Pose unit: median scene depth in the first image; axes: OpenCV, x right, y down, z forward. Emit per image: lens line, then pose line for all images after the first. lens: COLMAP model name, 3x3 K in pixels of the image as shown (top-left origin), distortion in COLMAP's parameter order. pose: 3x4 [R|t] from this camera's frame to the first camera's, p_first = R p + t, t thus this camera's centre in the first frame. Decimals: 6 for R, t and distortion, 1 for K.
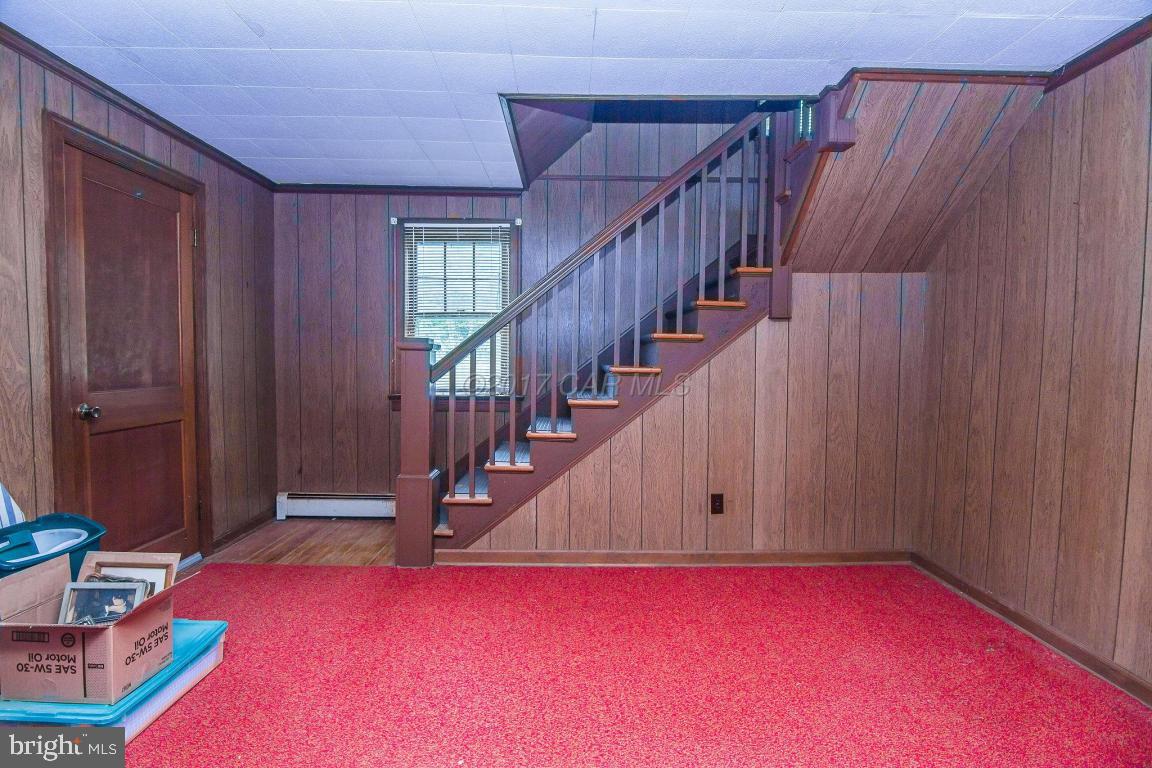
lens RADIAL K [[555.6, 0, 576.0], [0, 555.6, 388.3], [0, 0, 1]] dist [-0.001930, -0.000526]
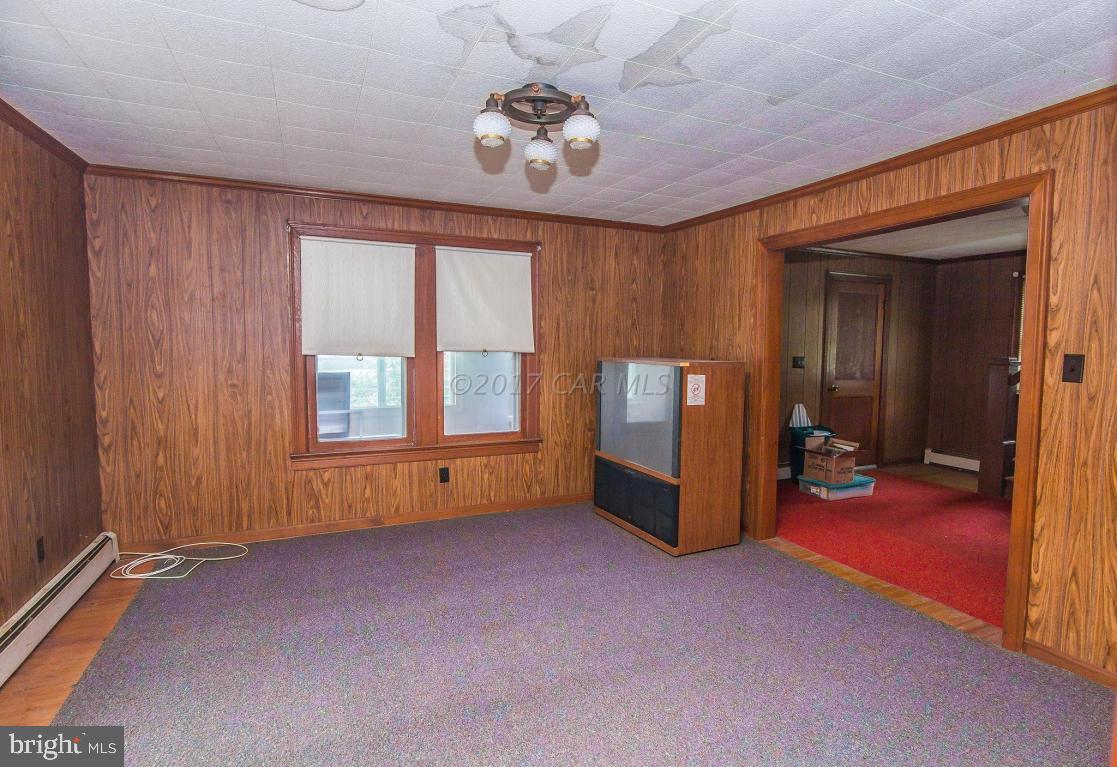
lens RADIAL K [[585.7, 0, 559.9], [0, 585.7, 388.2], [0, 0, 1]] dist [-0.001095, -0.000247]
pose [[0.391850, 0.053675, -0.918462, 0.846878], [-0.057717, 0.997765, 0.033685, 0.021783], [0.918217, 0.039811, 0.394072, -0.936914]]
